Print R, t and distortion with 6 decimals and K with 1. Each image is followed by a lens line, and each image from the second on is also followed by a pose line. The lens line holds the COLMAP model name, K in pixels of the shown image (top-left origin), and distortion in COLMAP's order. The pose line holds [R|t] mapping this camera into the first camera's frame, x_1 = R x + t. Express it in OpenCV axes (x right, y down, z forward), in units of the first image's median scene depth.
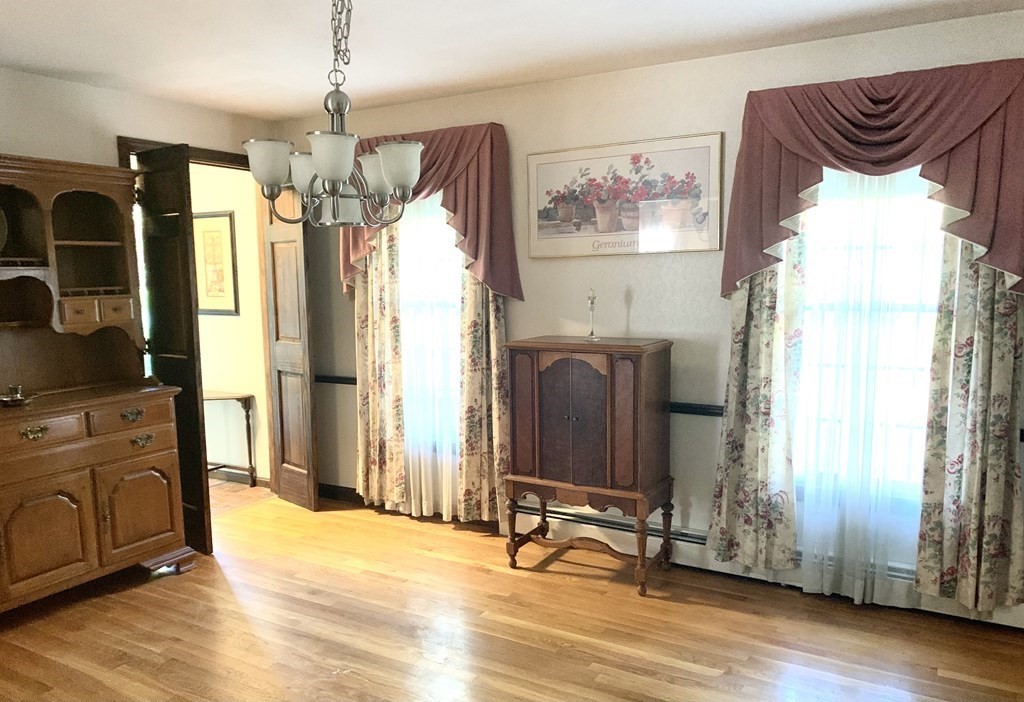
lens RADIAL K [[783.8, 0, 511.3], [0, 783.8, 360.8], [0, 0, 1]] dist [0.008201, 0.000699]
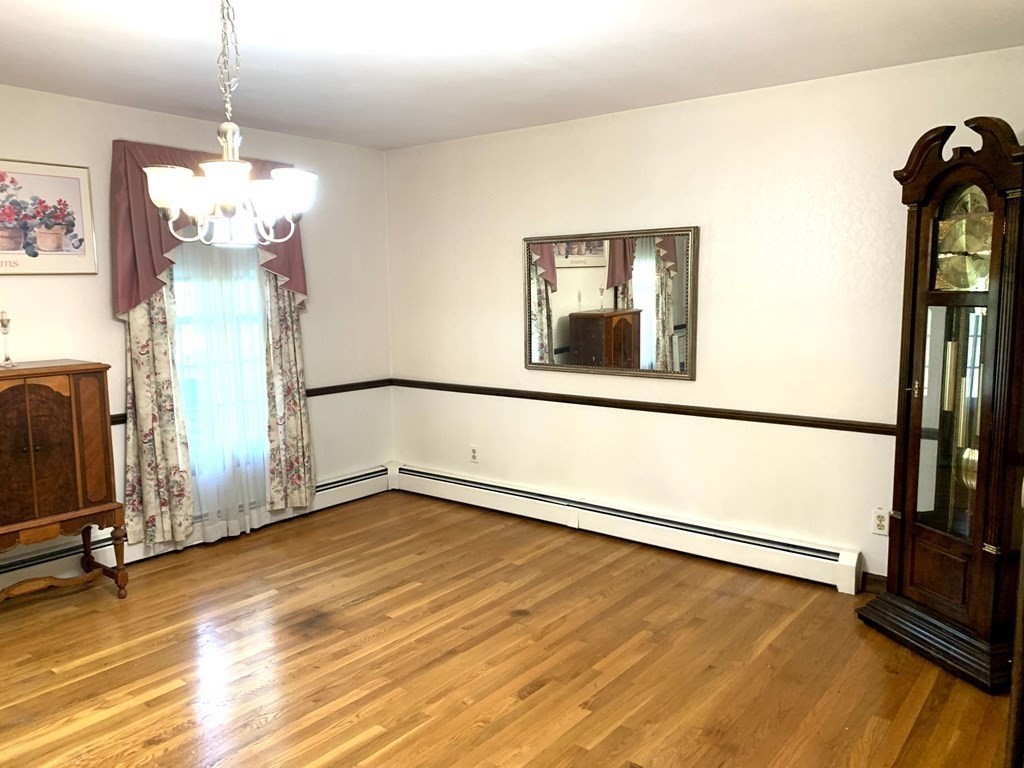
lens RADIAL K [[781.0, 0, 511.8], [0, 781.0, 382.7], [0, 0, 1]] dist [0.042880, -0.058539]
pose [[0.130556, -0.104165, 0.985954, -0.762244], [0.133893, 0.987208, 0.086567, -0.008662], [-0.982358, 0.120710, 0.142832, 0.290127]]
